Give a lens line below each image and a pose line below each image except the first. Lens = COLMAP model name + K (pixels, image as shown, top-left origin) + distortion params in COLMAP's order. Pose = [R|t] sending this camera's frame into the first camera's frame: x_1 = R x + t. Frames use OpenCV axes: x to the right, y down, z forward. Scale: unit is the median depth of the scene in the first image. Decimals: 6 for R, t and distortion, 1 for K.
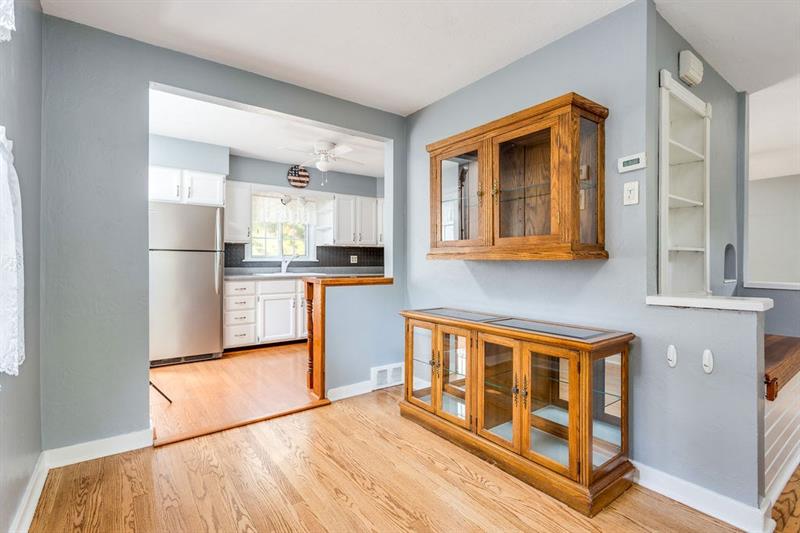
lens RADIAL K [[378.1, 0, 392.1], [0, 378.1, 266.7], [0, 0, 1]] dist [0.000886, 0.000266]
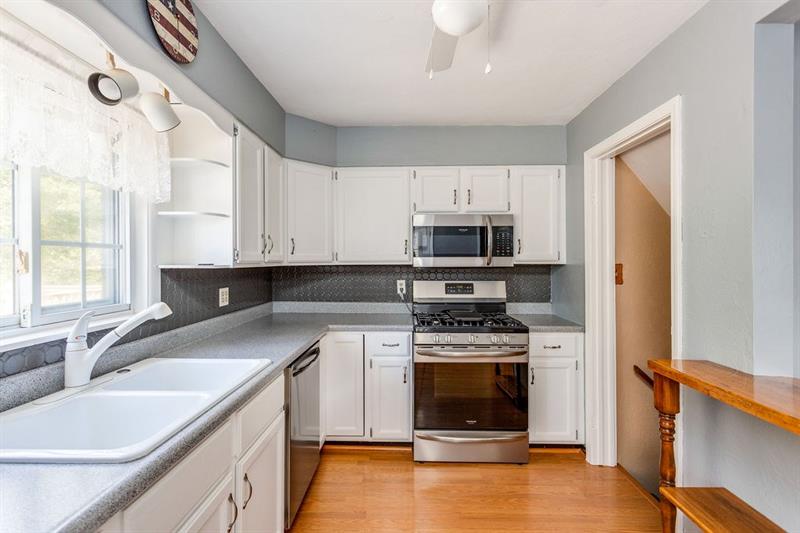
lens RADIAL K [[378.1, 0, 386.8], [0, 378.1, 264.3], [0, 0, 1]] dist [0.000886, 0.000266]
pose [[0.620315, -0.010402, 0.784284, -0.363131], [0.016560, 0.999863, 0.000162, -0.060335], [-0.784178, 0.012887, 0.620402, 0.717005]]
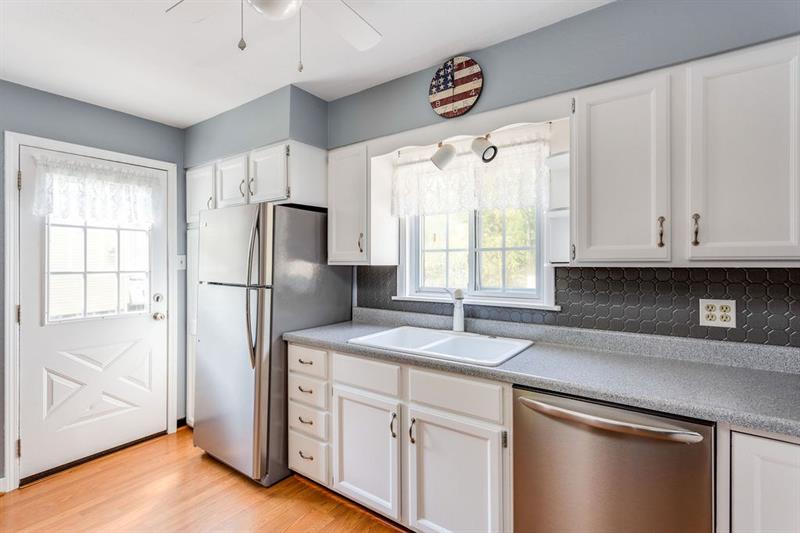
lens RADIAL K [[378.1, 0, 397.7], [0, 378.1, 261.6], [0, 0, 1]] dist [0.000886, 0.000266]
pose [[0.328679, -0.003650, -0.944435, 0.089361], [-0.010846, 0.999912, -0.007639, -0.059880], [0.944379, 0.012754, 0.328611, 0.821453]]
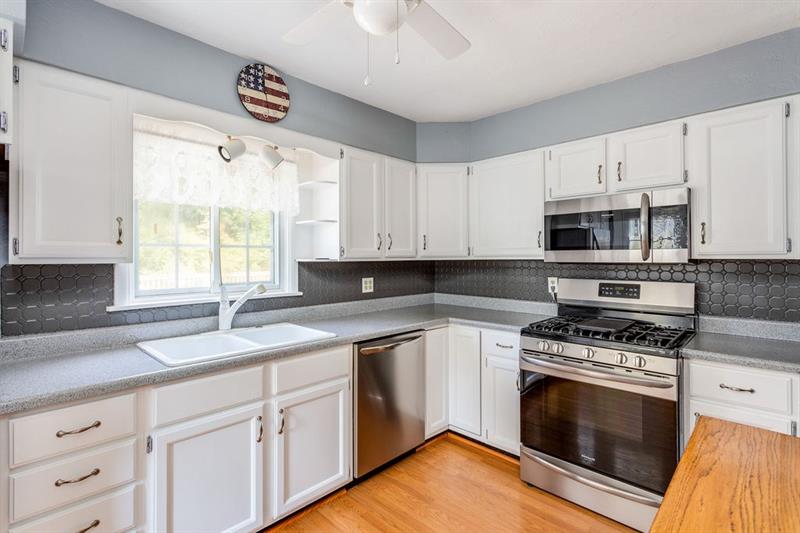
lens RADIAL K [[378.1, 0, 380.2], [0, 378.1, 259.1], [0, 0, 1]] dist [0.000886, 0.000266]
pose [[0.988681, -0.008060, 0.149819, -0.186954], [0.009897, 0.999885, -0.011518, -0.056134], [-0.149709, 0.012871, 0.988646, 0.587006]]
